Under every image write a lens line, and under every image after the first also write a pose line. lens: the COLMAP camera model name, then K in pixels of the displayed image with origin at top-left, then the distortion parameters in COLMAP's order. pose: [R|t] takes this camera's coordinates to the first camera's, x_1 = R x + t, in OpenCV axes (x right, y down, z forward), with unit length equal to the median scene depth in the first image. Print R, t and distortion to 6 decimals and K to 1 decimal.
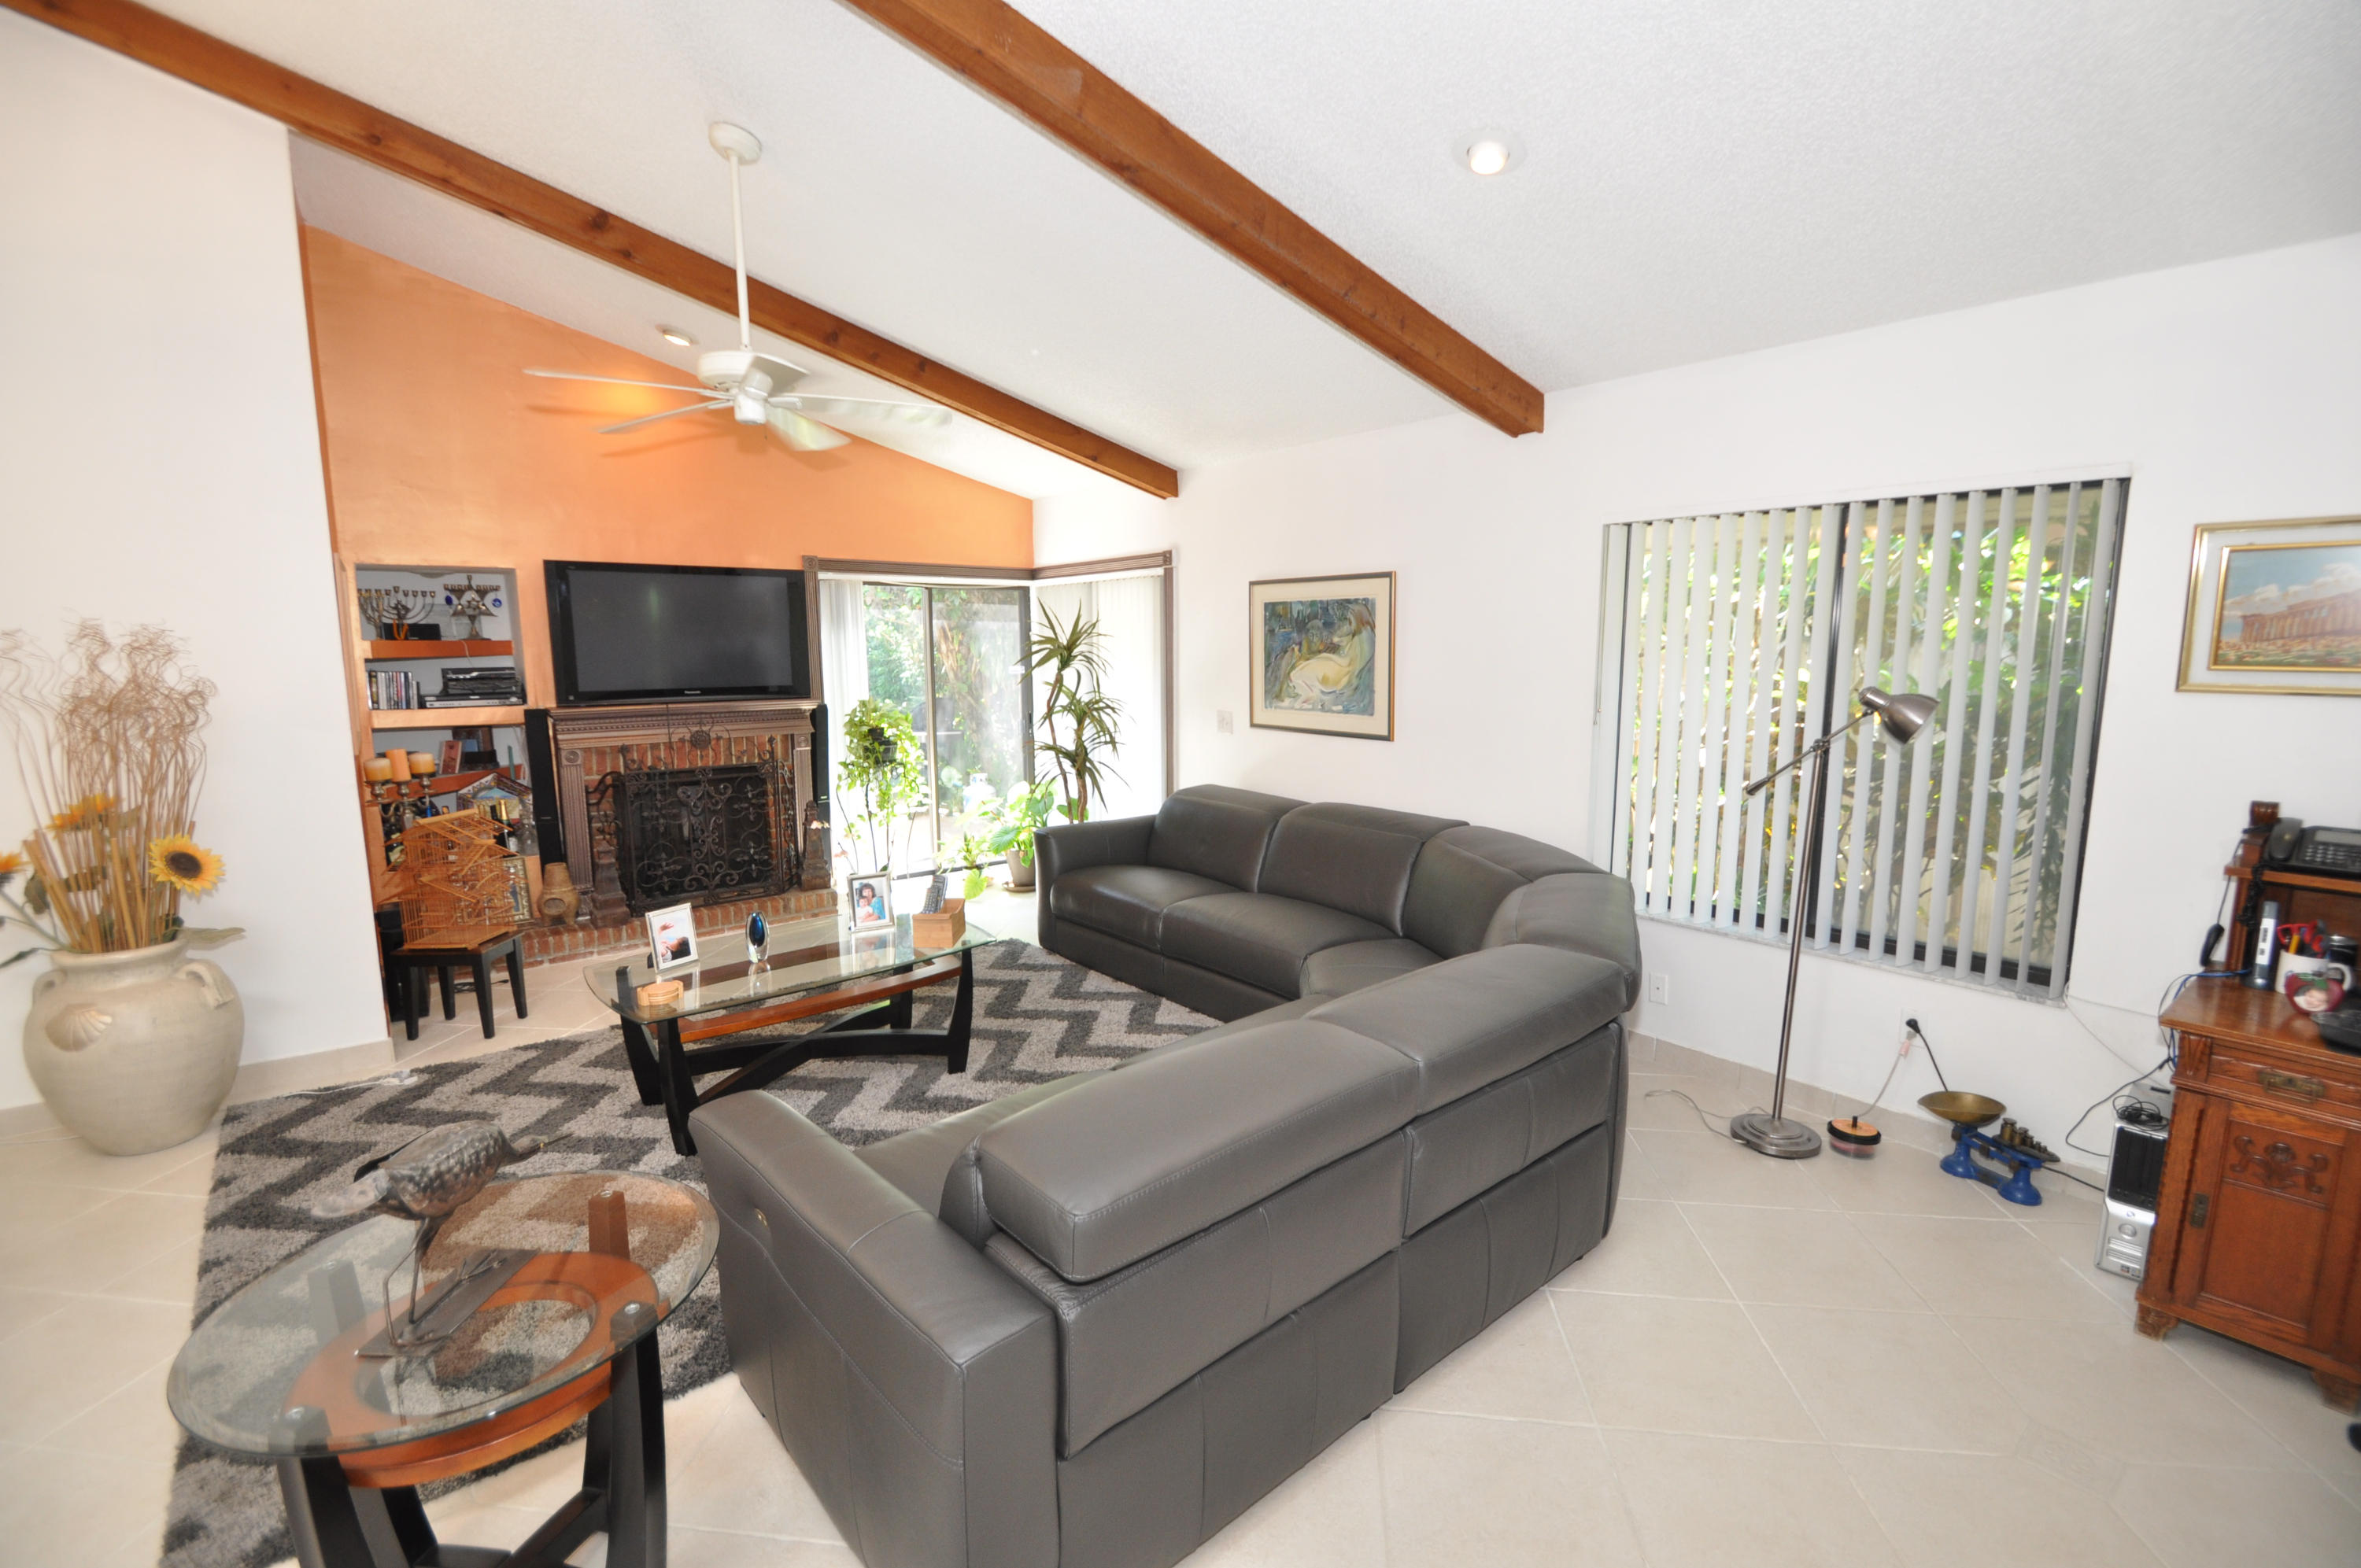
lens RADIAL K [[1016.5, 0, 1170.4], [0, 1016.5, 784.3], [0, 0, 1]] dist [-0.002783, -0.008780]
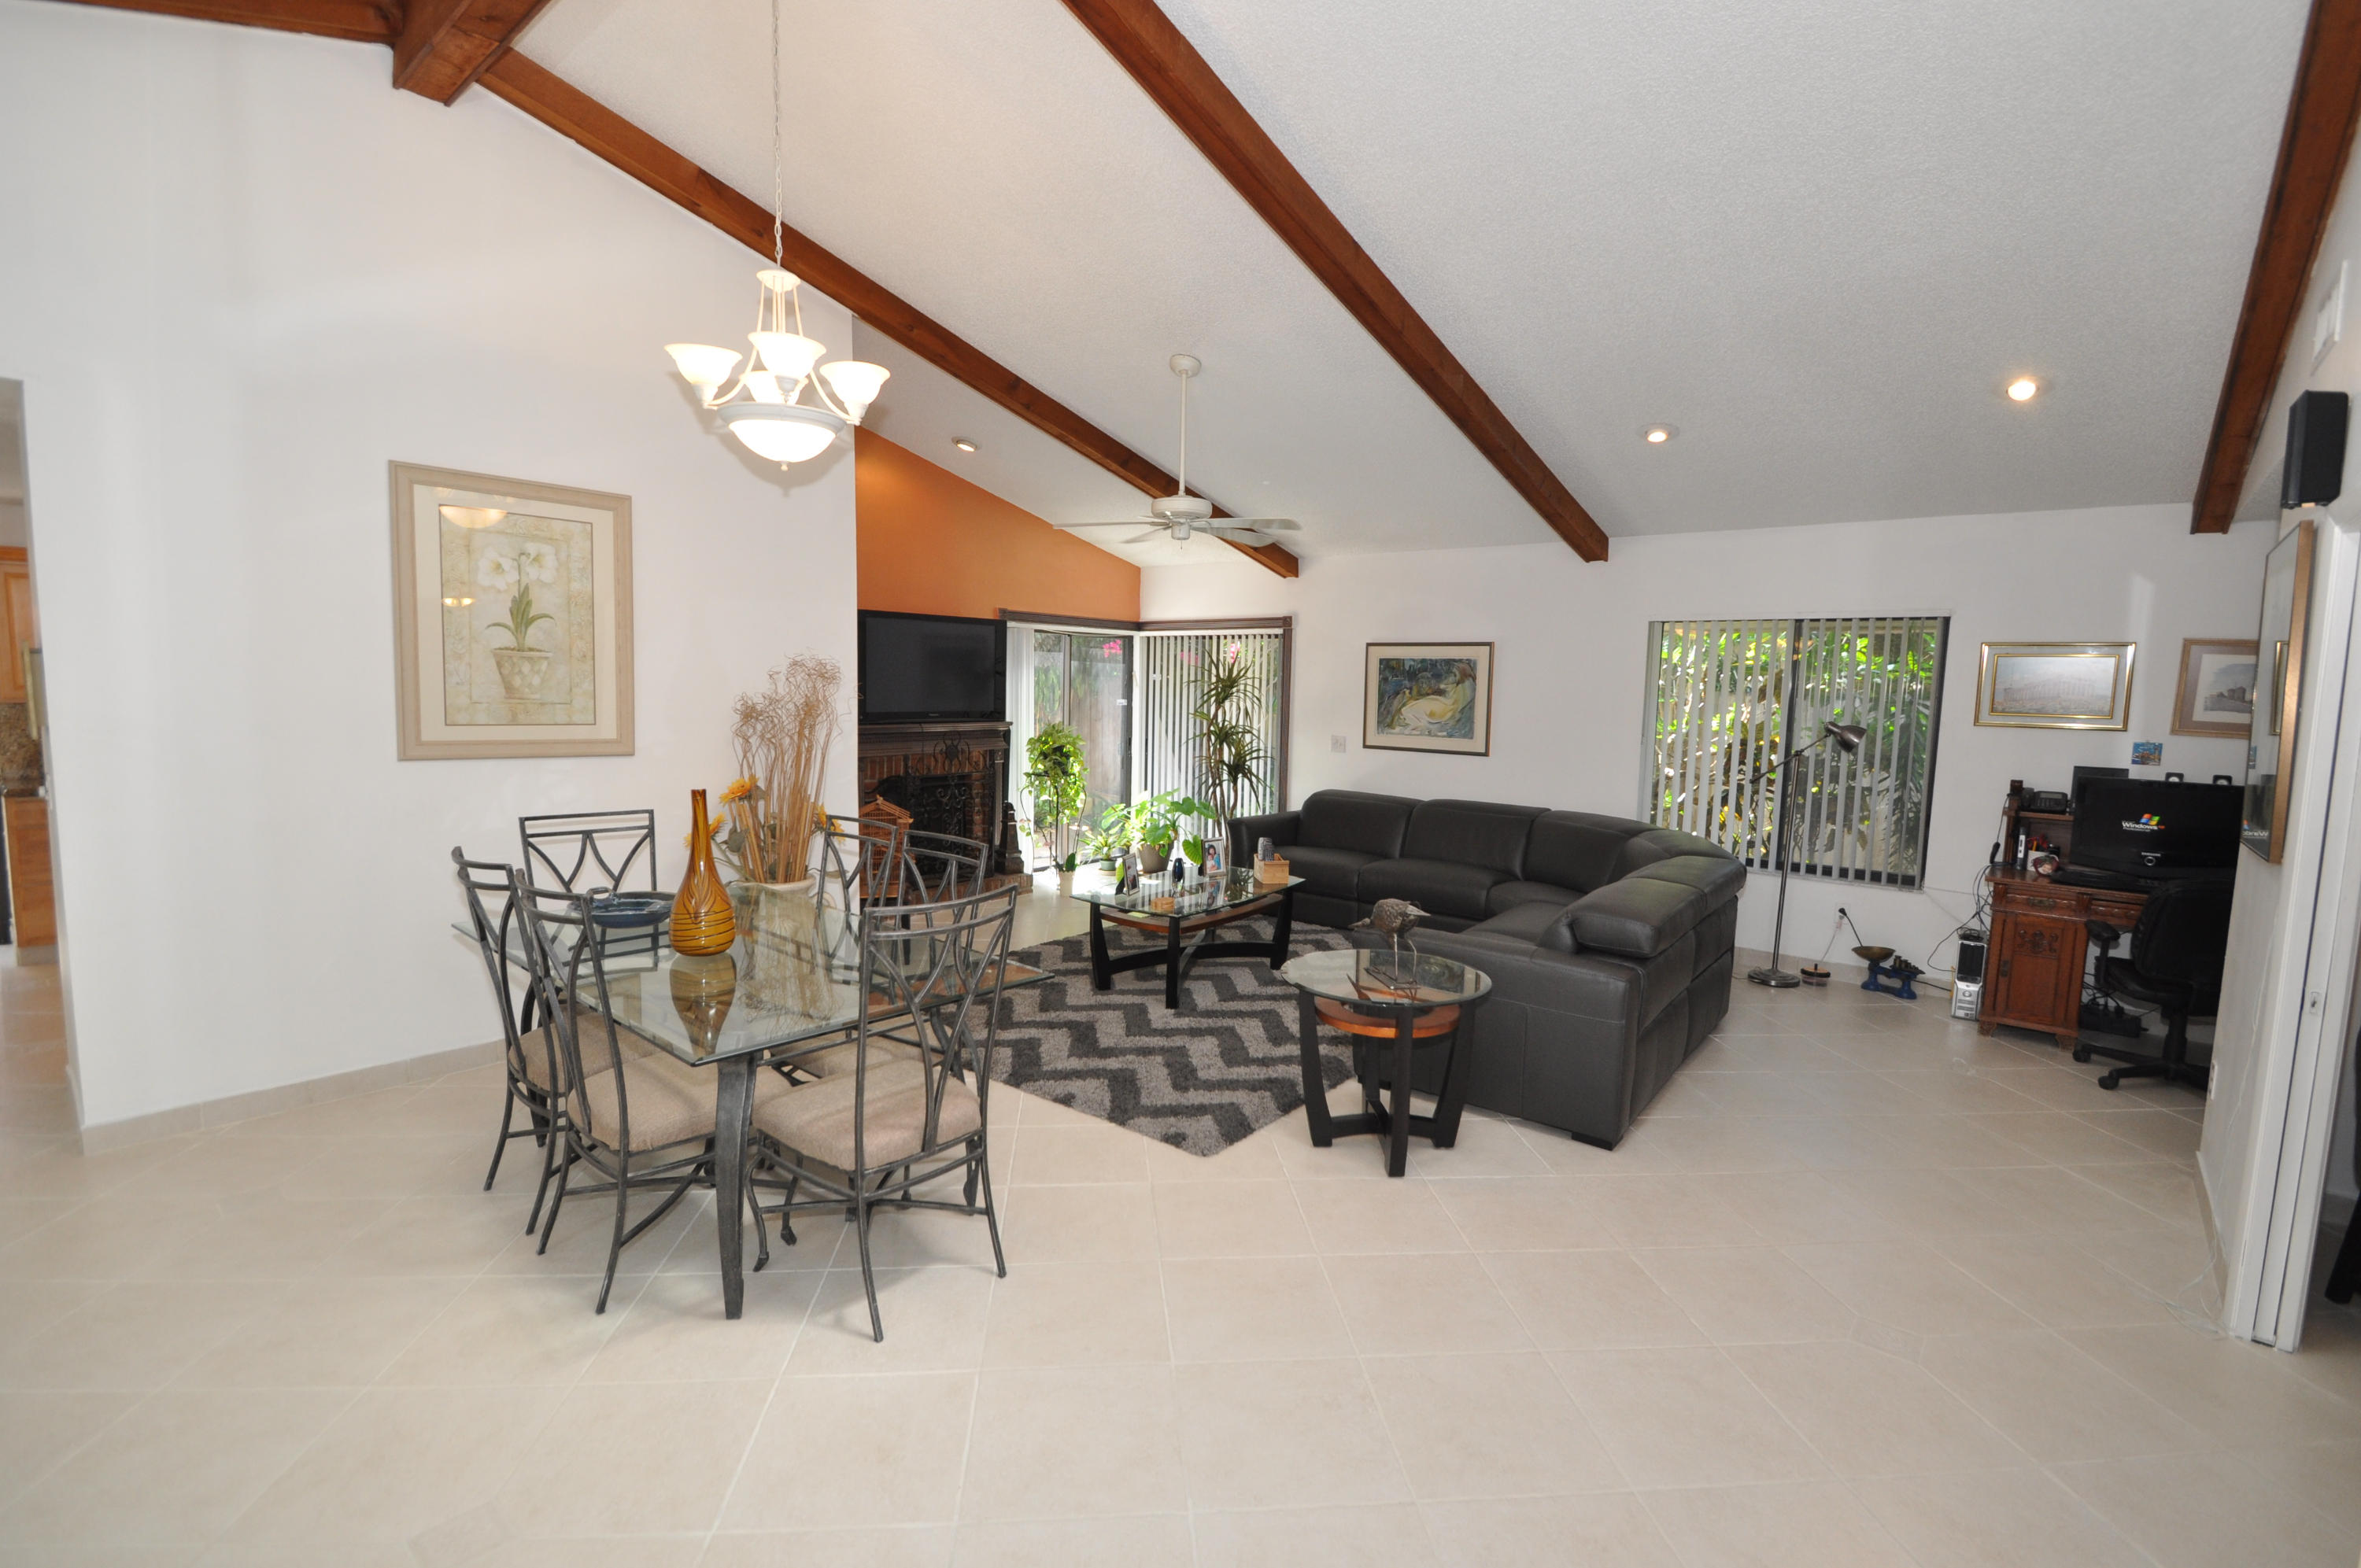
lens RADIAL K [[1024.7, 0, 1180.5], [0, 1024.7, 784.0], [0, 0, 1]] dist [0.015935, -0.019908]
pose [[0.980372, 0.003862, 0.197121, -0.587145], [0.002985, 0.999403, -0.034427, 0.054825], [-0.197136, 0.034339, 0.979775, -0.422898]]
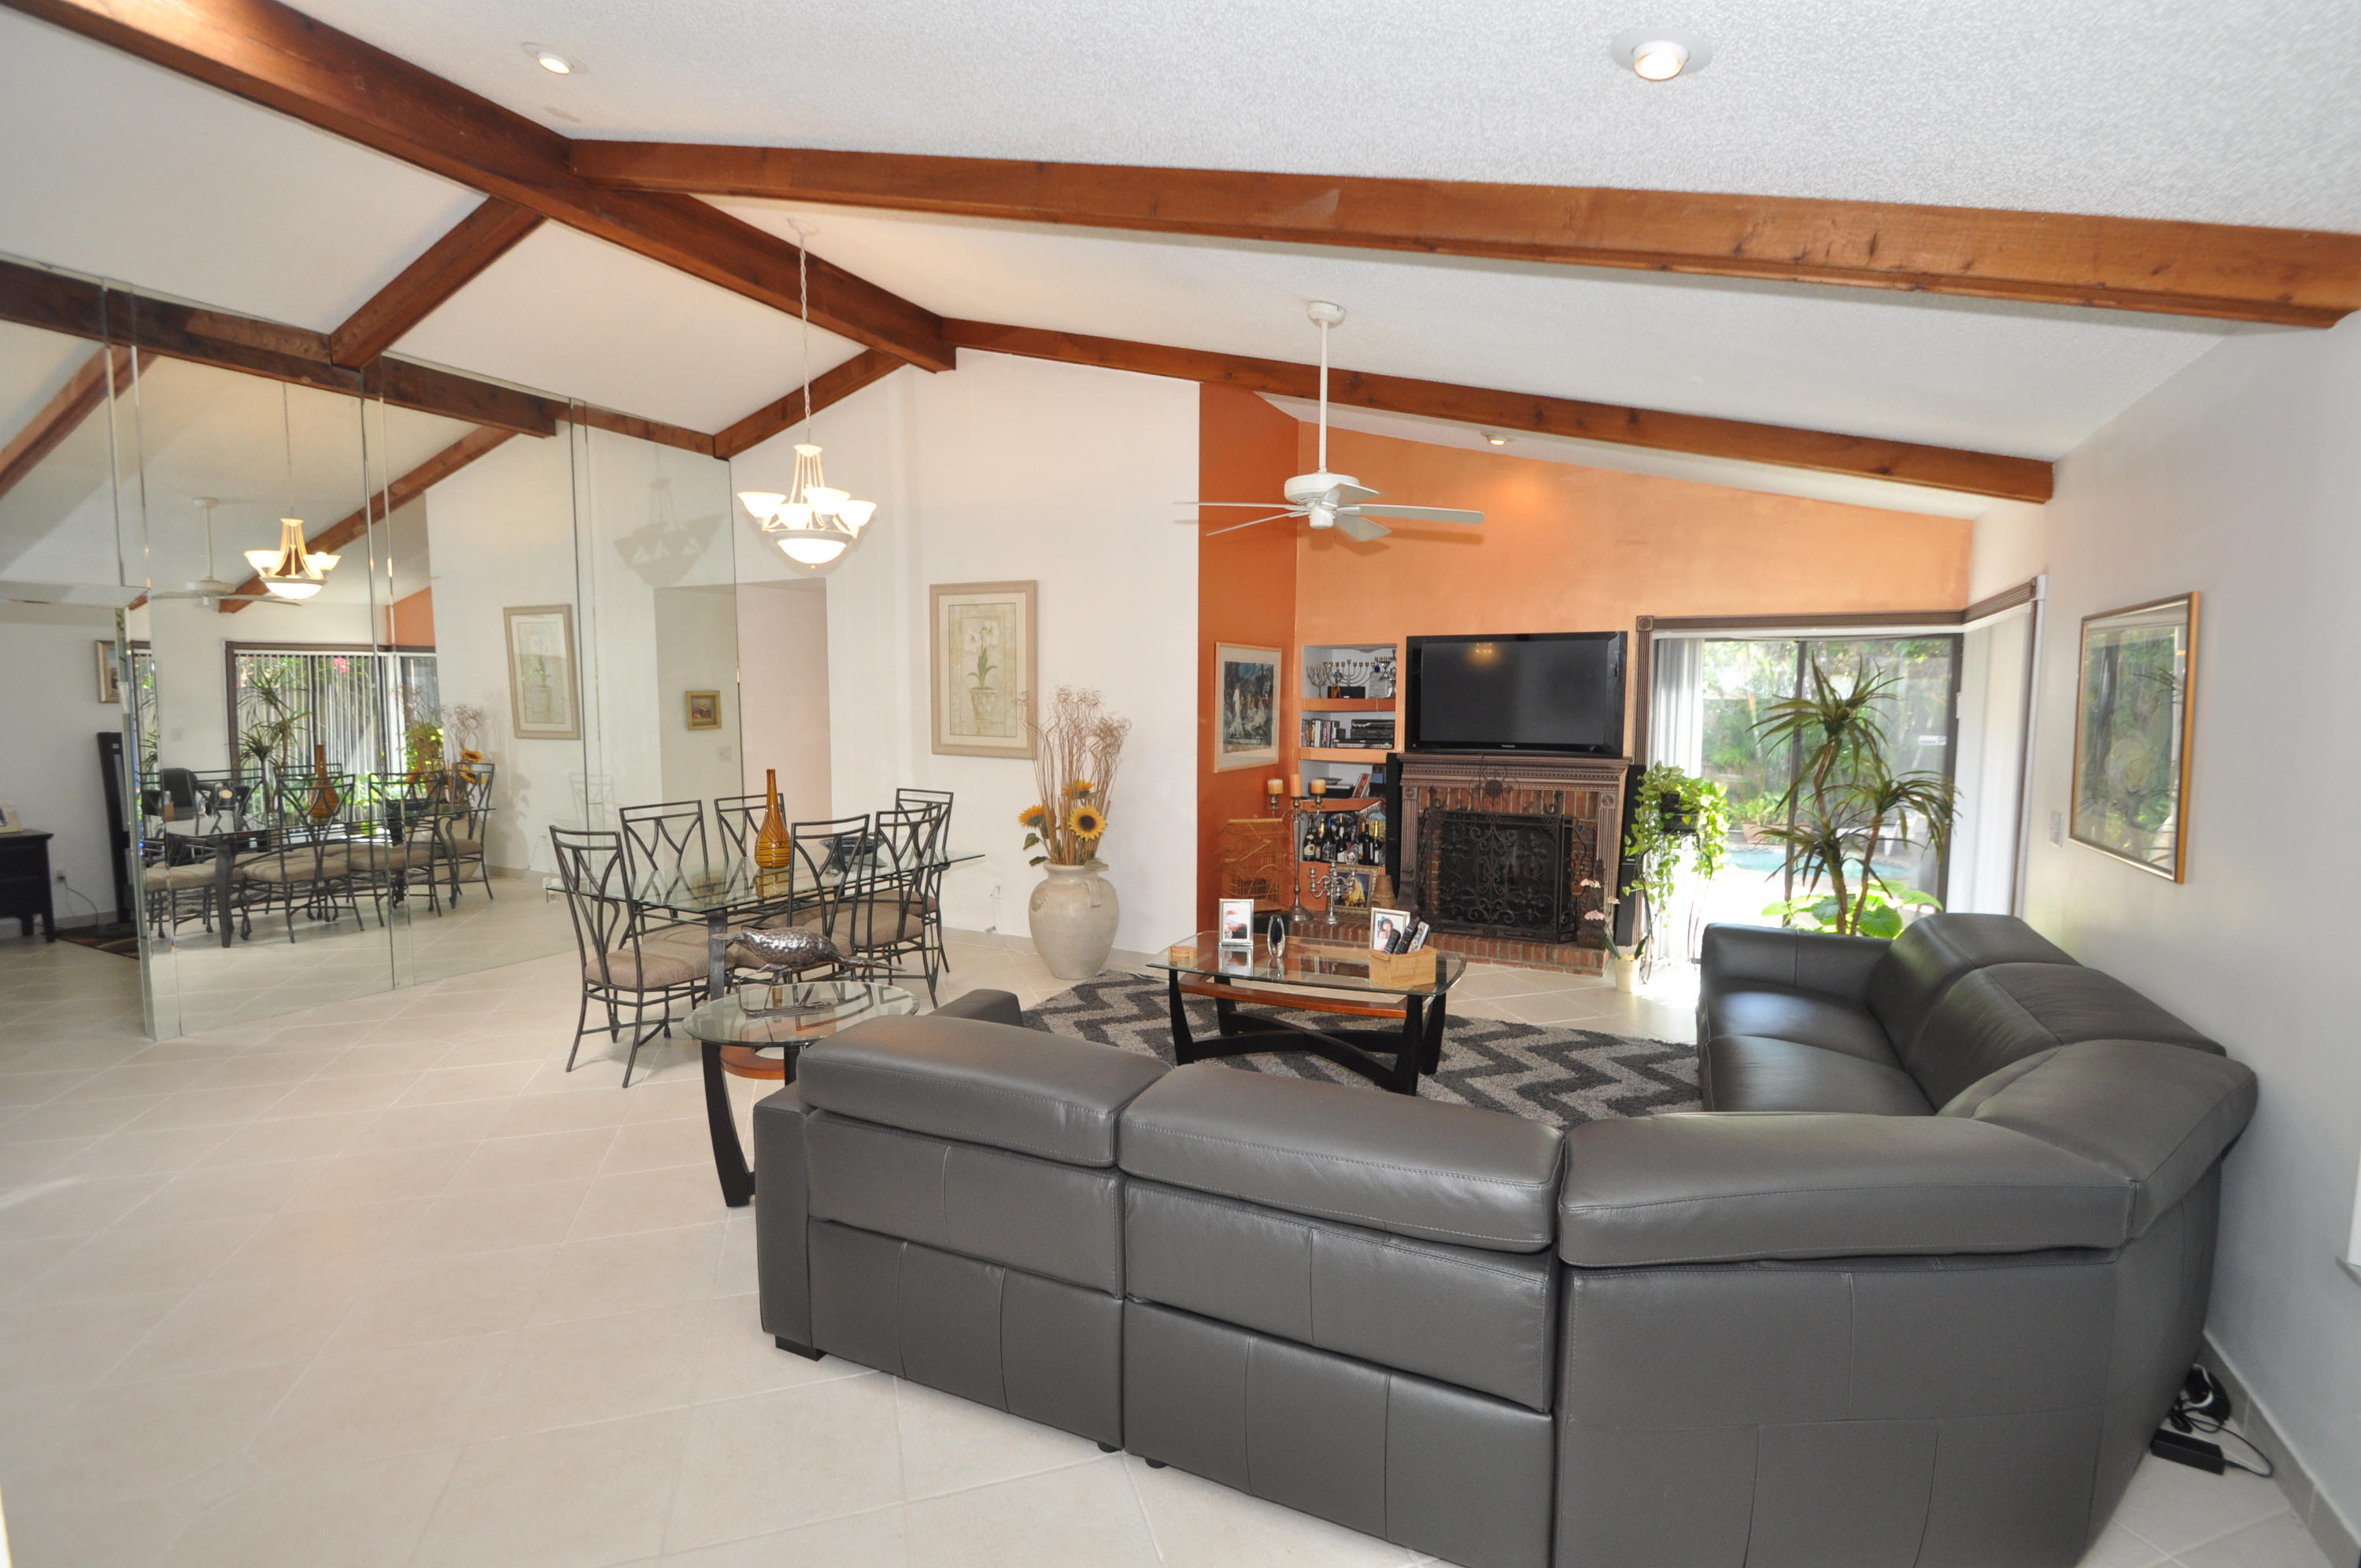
lens RADIAL K [[1024.7, 0, 1180.5], [0, 1024.7, 784.0], [0, 0, 1]] dist [0.015935, -0.019908]
pose [[0.428711, 0.079743, -0.899915, 0.559439], [-0.130226, 0.991149, 0.025789, -0.044567], [0.894007, 0.106136, 0.435301, 0.268477]]
